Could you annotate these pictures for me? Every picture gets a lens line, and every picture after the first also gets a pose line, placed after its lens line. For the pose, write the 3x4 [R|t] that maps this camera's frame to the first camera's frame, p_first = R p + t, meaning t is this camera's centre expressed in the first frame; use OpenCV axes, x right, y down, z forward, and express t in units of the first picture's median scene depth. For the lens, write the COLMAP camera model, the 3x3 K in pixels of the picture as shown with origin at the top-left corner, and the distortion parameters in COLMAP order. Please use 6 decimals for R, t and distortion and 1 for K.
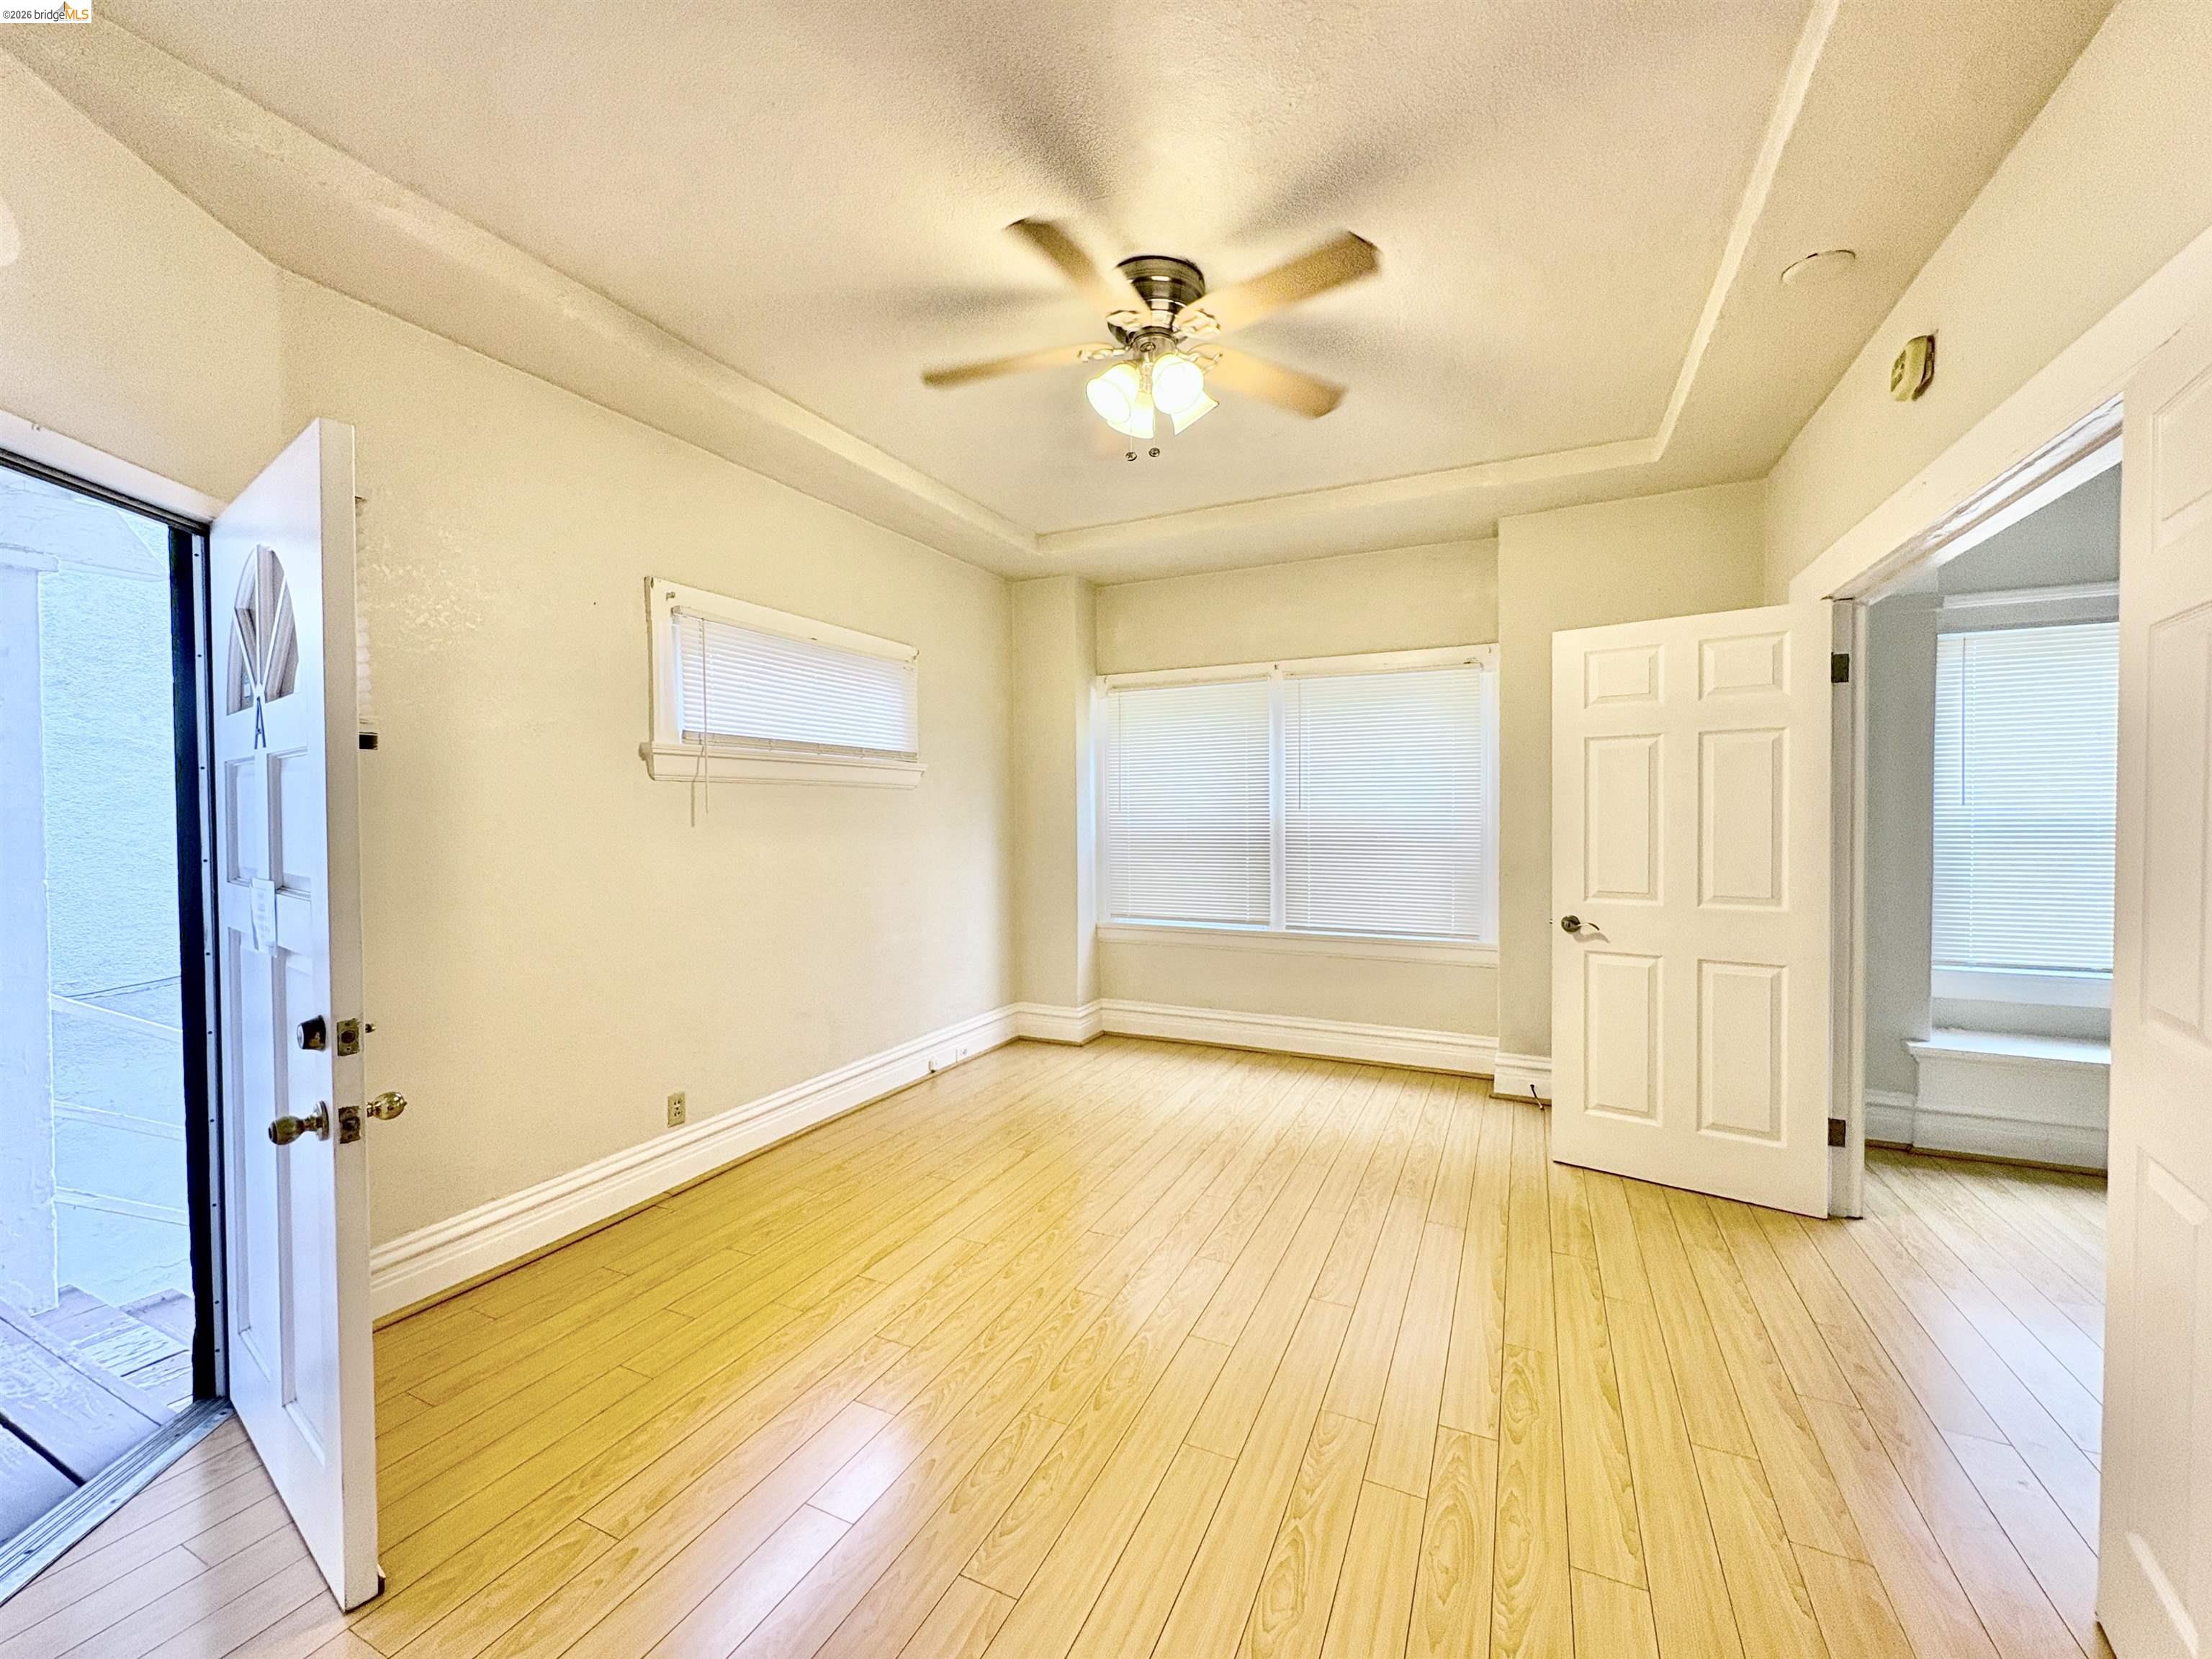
lens RADIAL K [[871.7, 0, 1110.2], [0, 871.7, 829.3], [0, 0, 1]] dist [-0.003864, -0.000244]
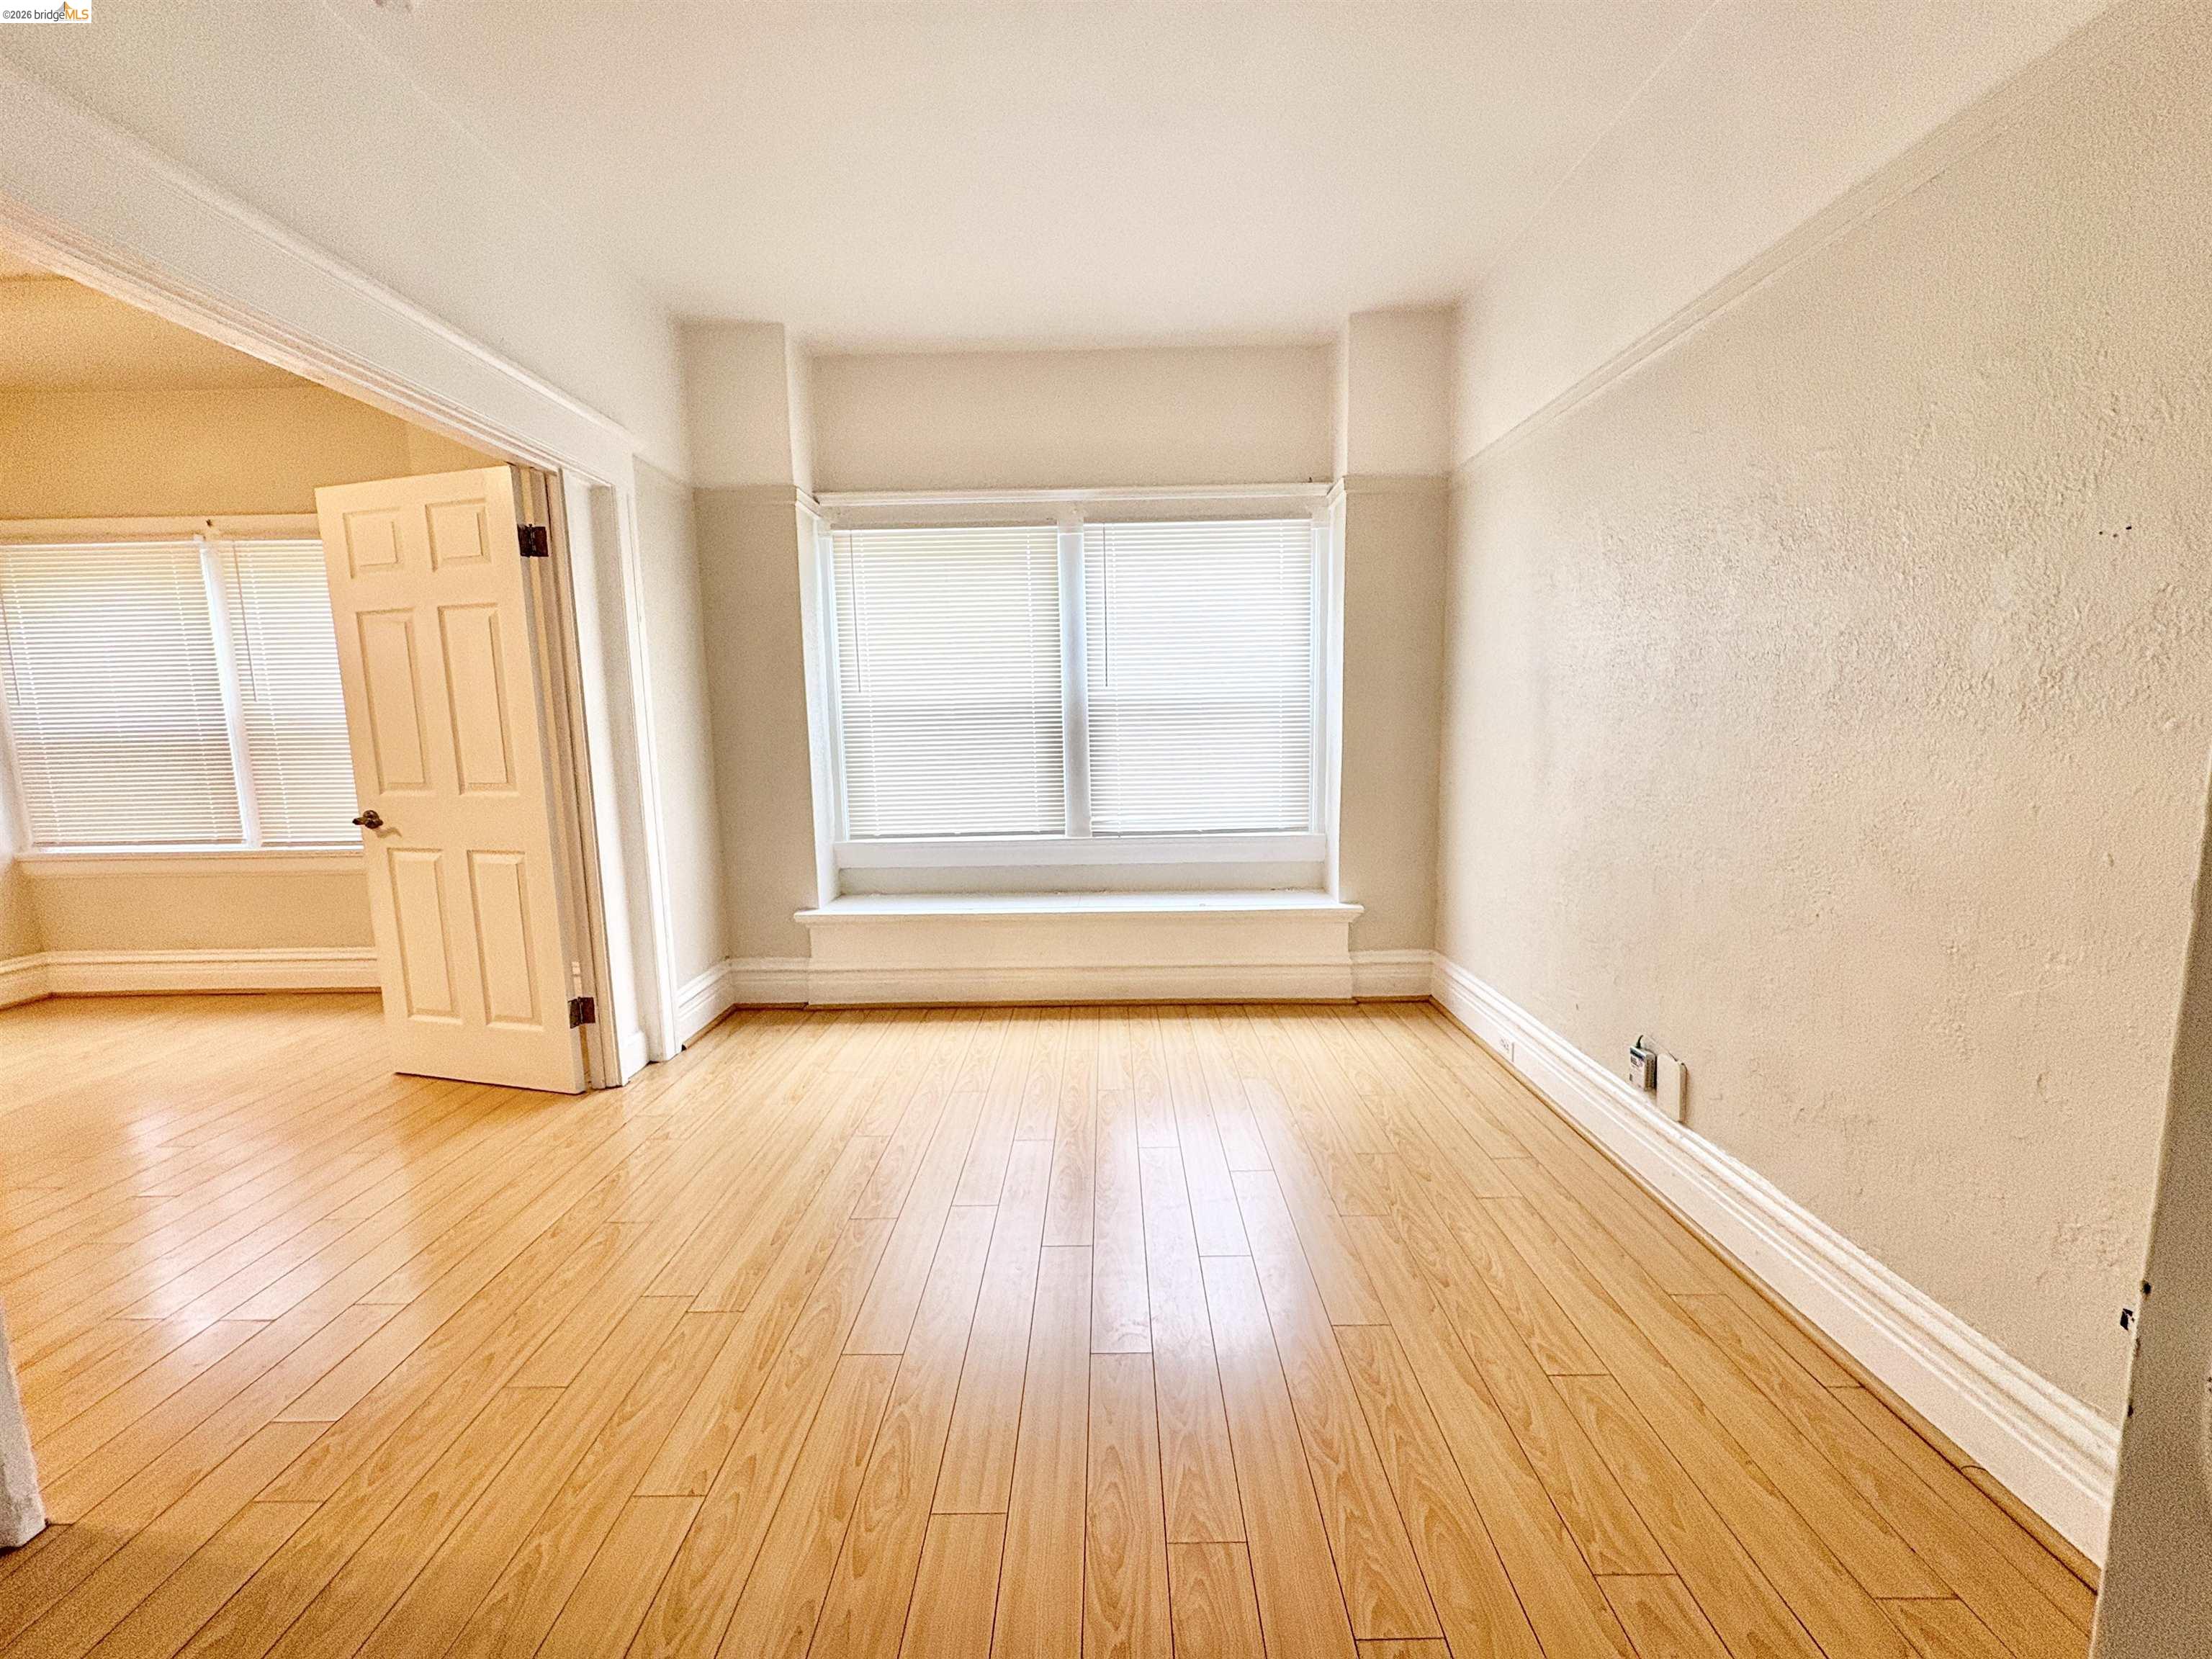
lens RADIAL K [[871.7, 0, 1181.1], [0, 871.7, 834.2], [0, 0, 1]] dist [-0.003864, -0.000244]
pose [[0.899252, -0.061234, 0.433125, 0.884788], [0.016658, 0.994229, 0.105975, 0.040480], [-0.437115, -0.088083, 0.895082, -0.180885]]
